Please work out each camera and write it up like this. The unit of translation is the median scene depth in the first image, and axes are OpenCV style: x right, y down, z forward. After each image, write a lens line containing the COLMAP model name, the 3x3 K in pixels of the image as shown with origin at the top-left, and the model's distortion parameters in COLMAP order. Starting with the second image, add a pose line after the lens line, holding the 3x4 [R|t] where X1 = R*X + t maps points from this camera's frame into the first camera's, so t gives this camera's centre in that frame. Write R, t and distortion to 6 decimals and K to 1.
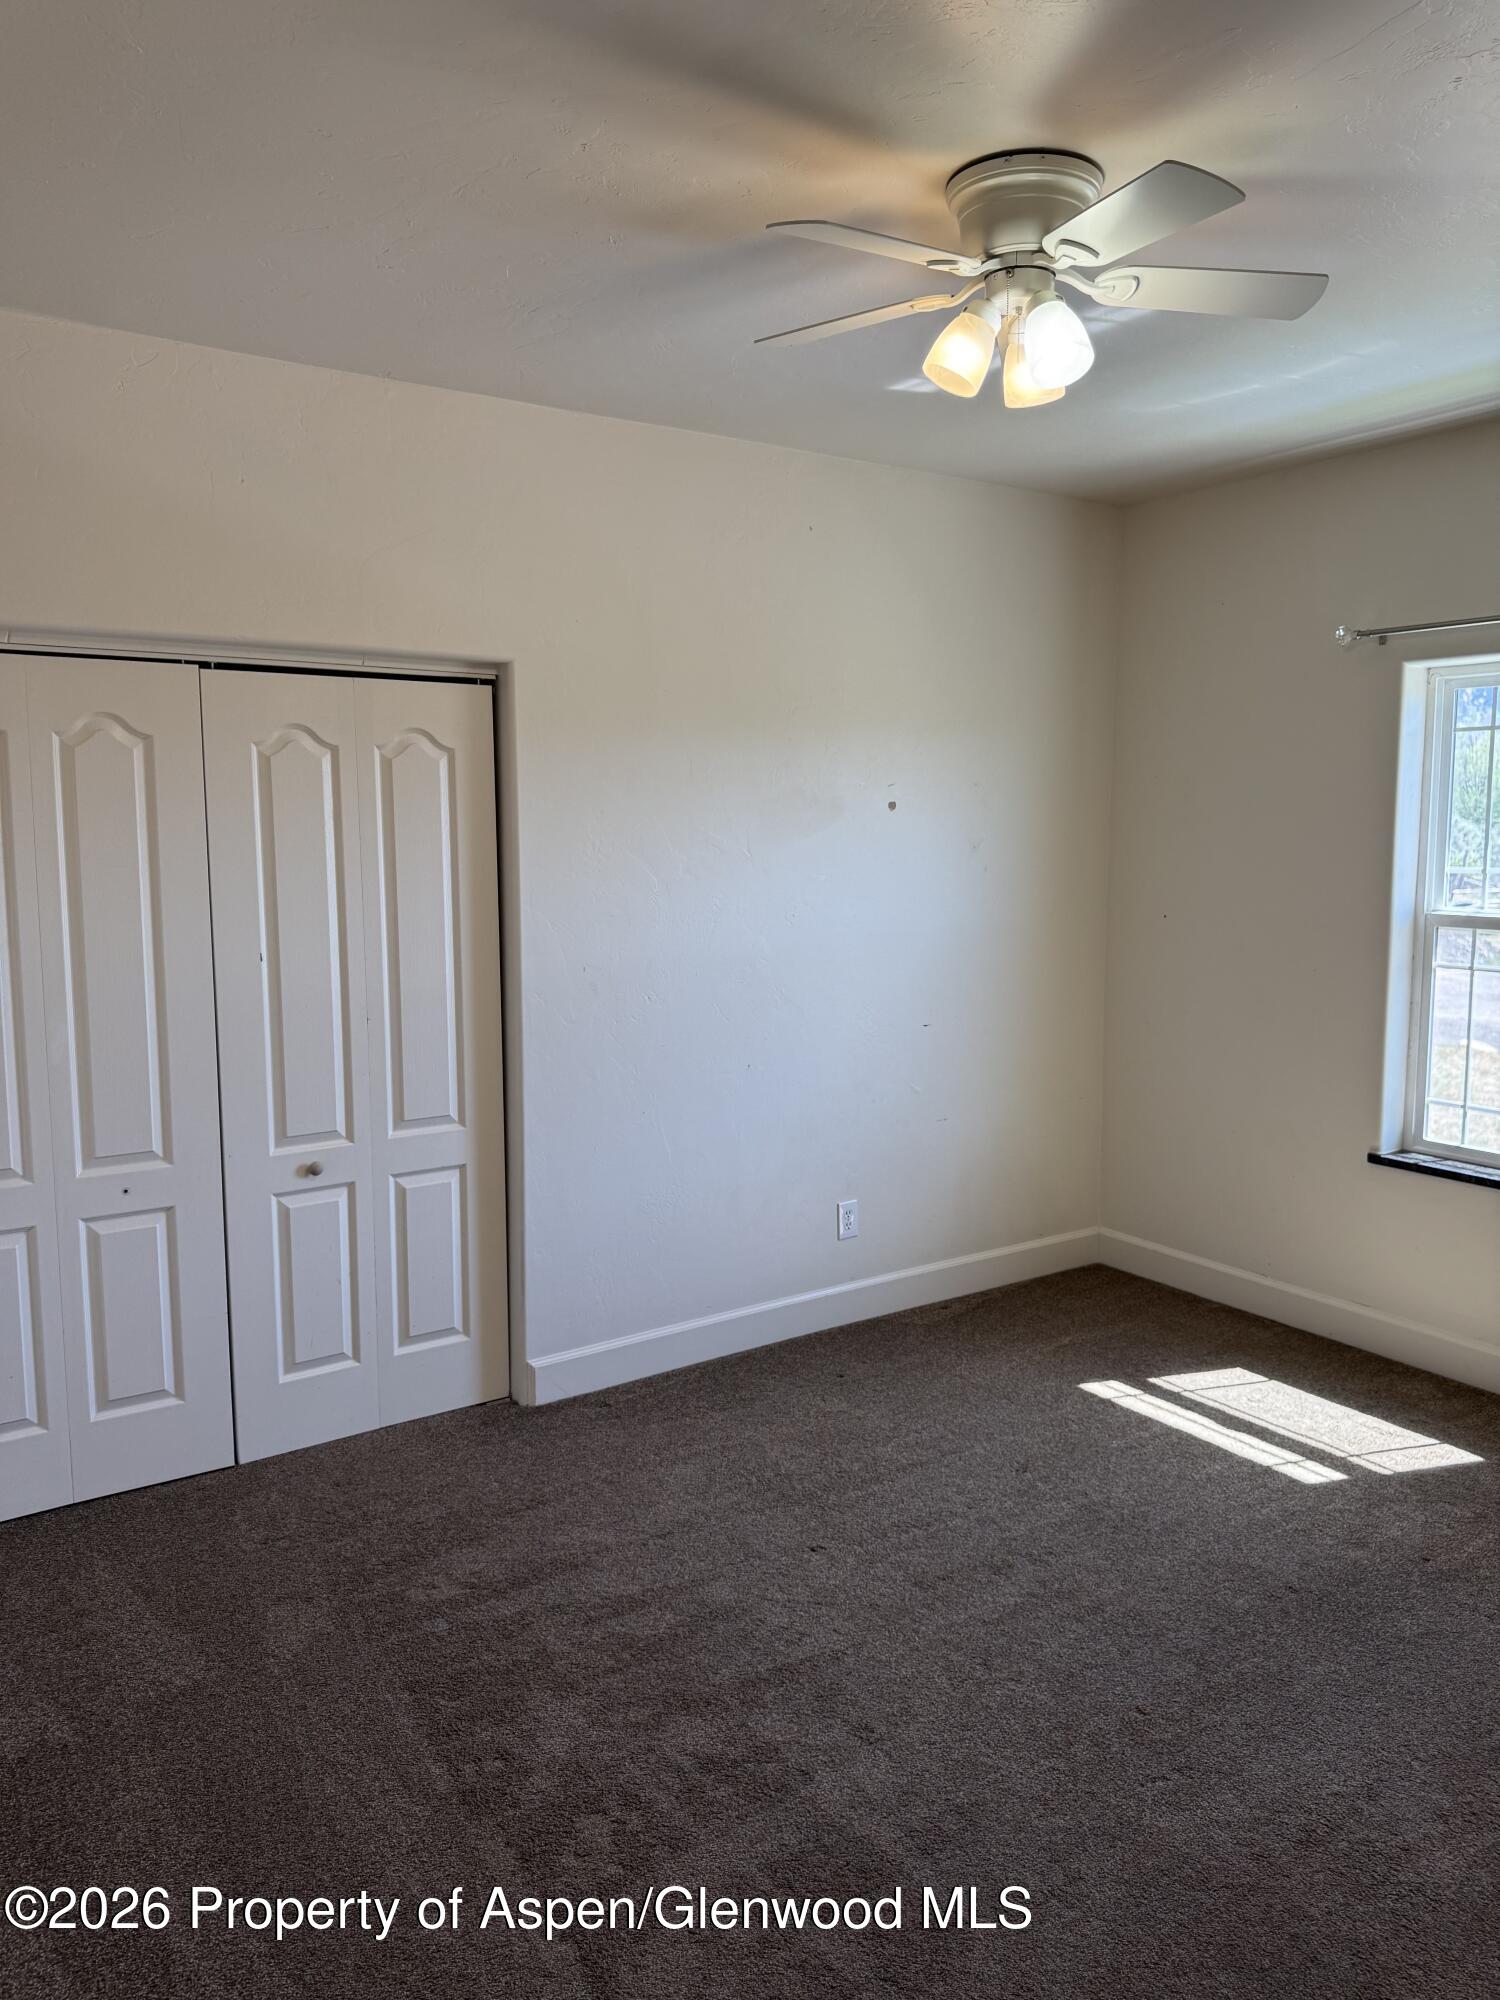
lens RADIAL K [[1408.0, 0, 740.3], [0, 1408.0, 979.6], [0, 0, 1]] dist [0.061430, -0.075964]
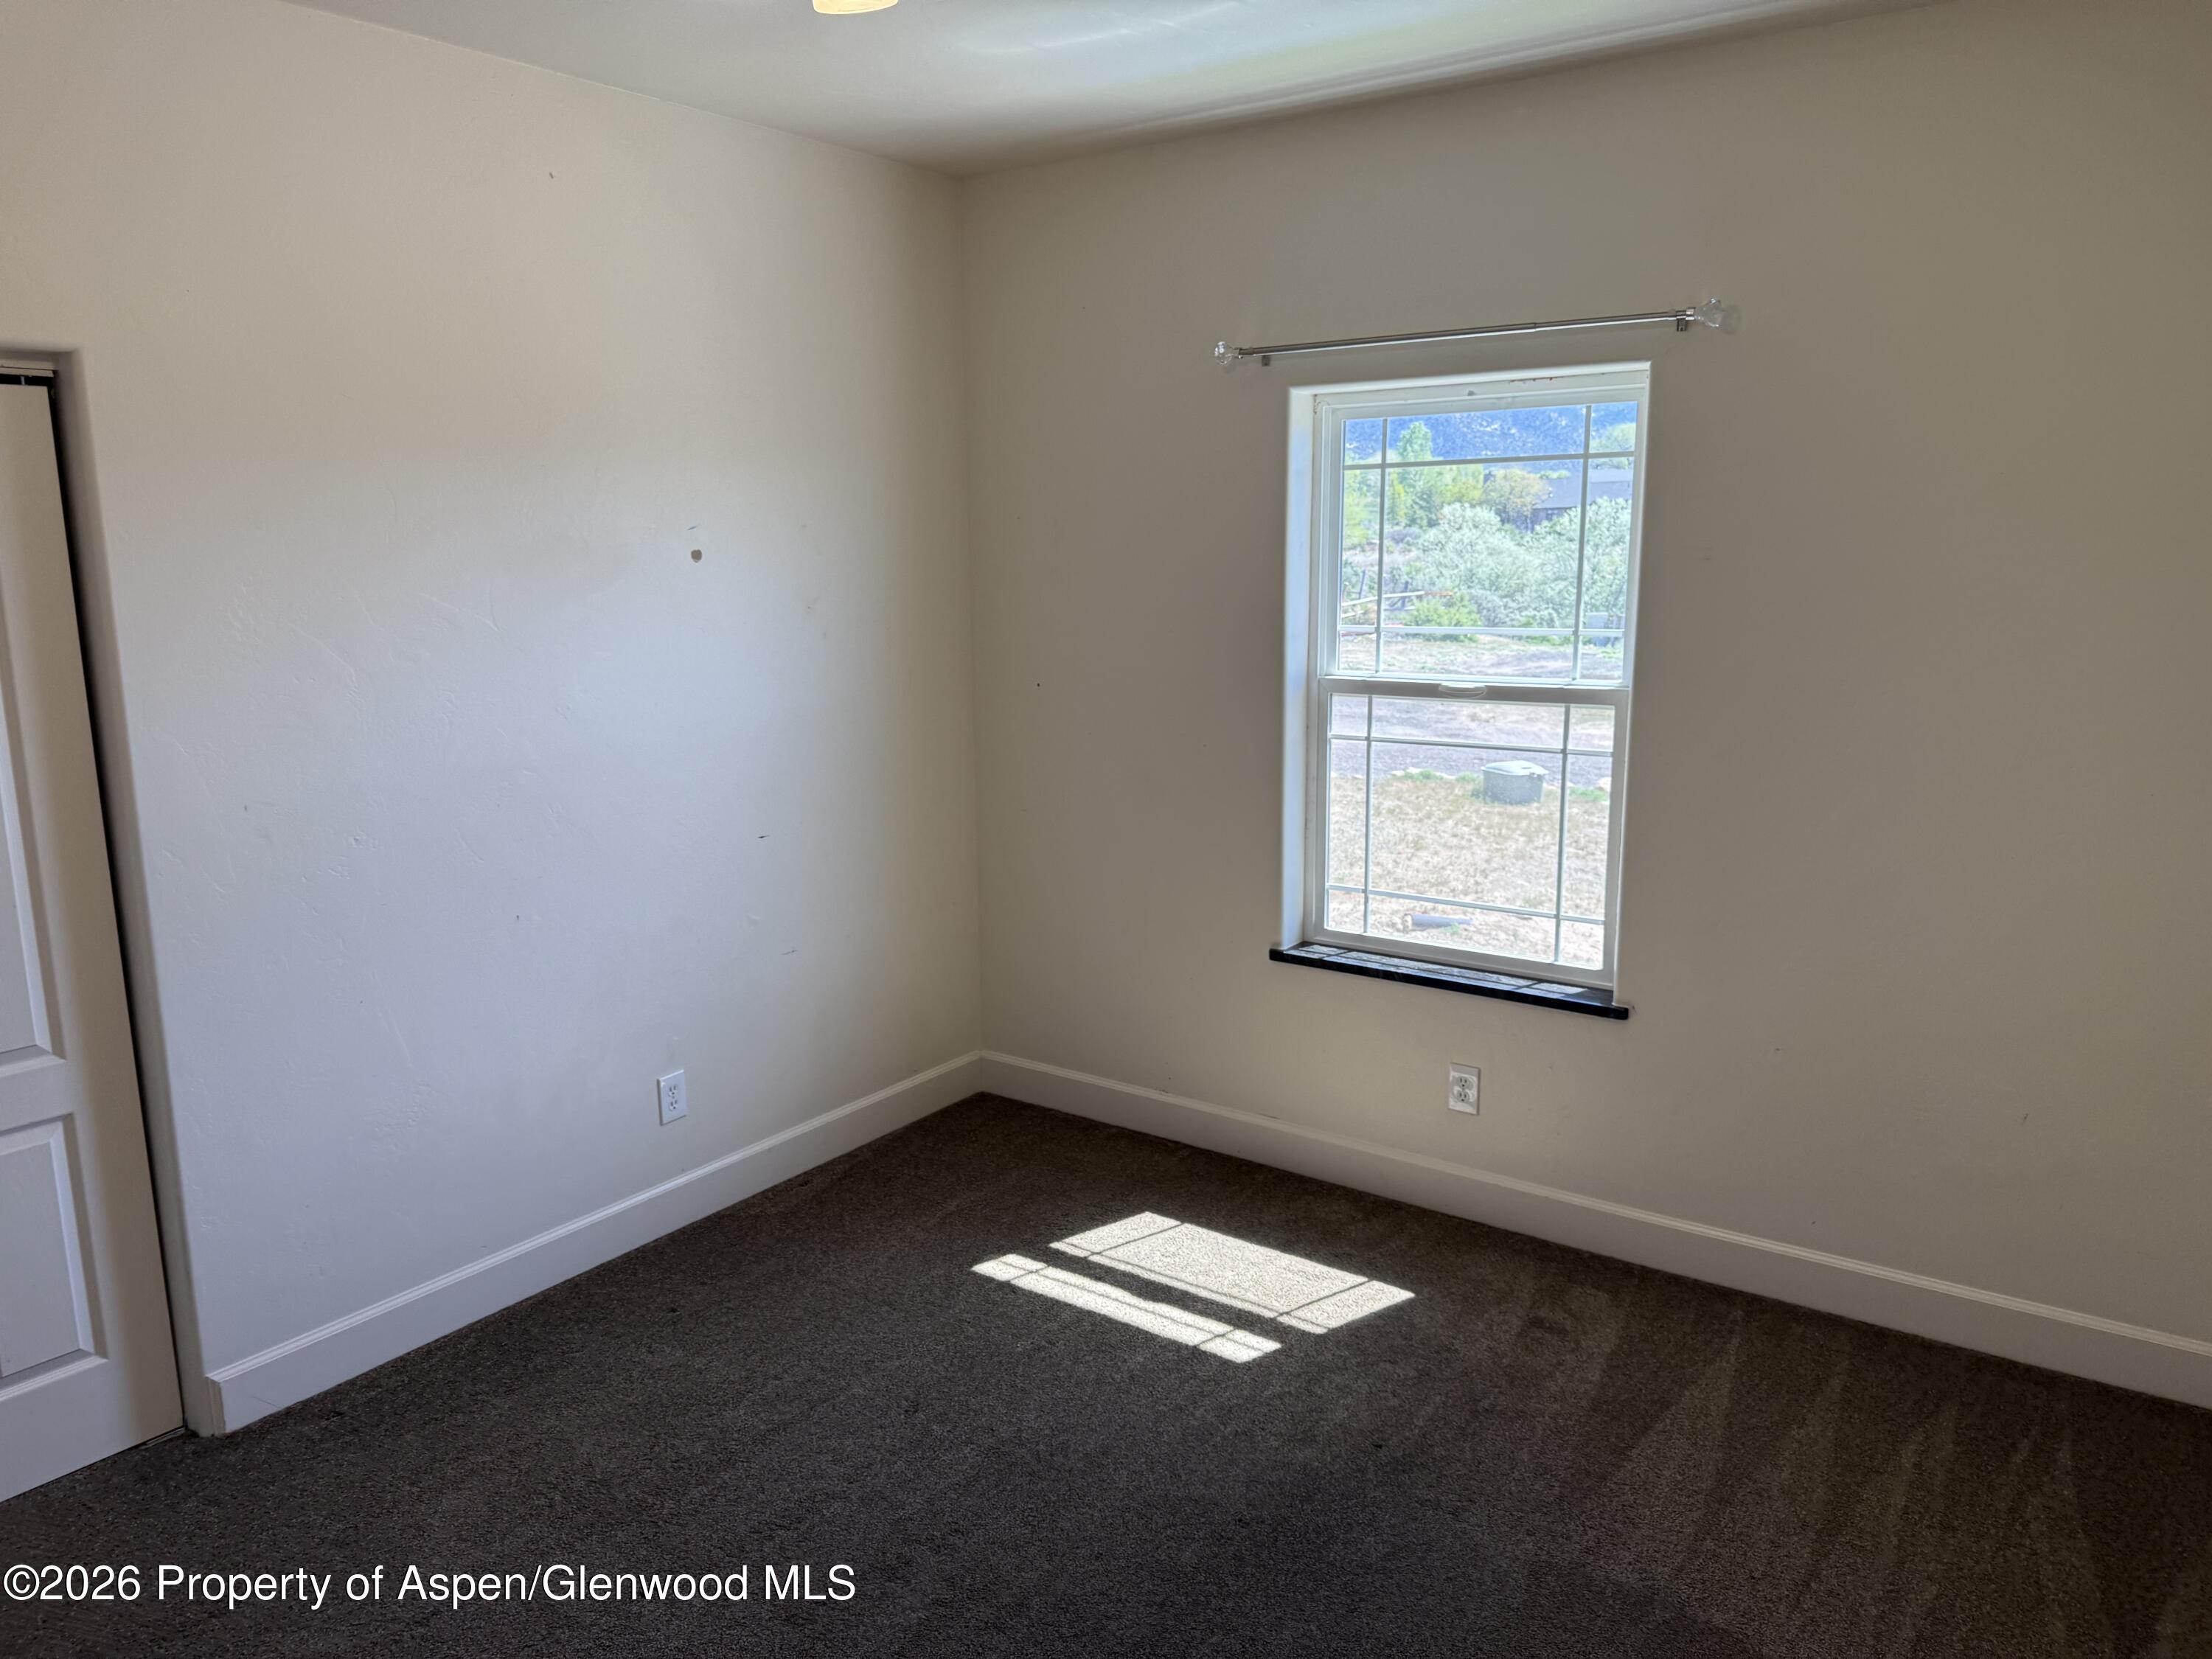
lens RADIAL K [[1557.3, 0, 1086.9], [0, 1557.3, 828.6], [0, 0, 1]] dist [0.061430, -0.075964]
pose [[0.942245, -0.068896, 0.327762, 0.021714], [0.046762, 0.996090, 0.074947, -0.035517], [-0.331645, -0.055291, 0.941783, 0.140234]]
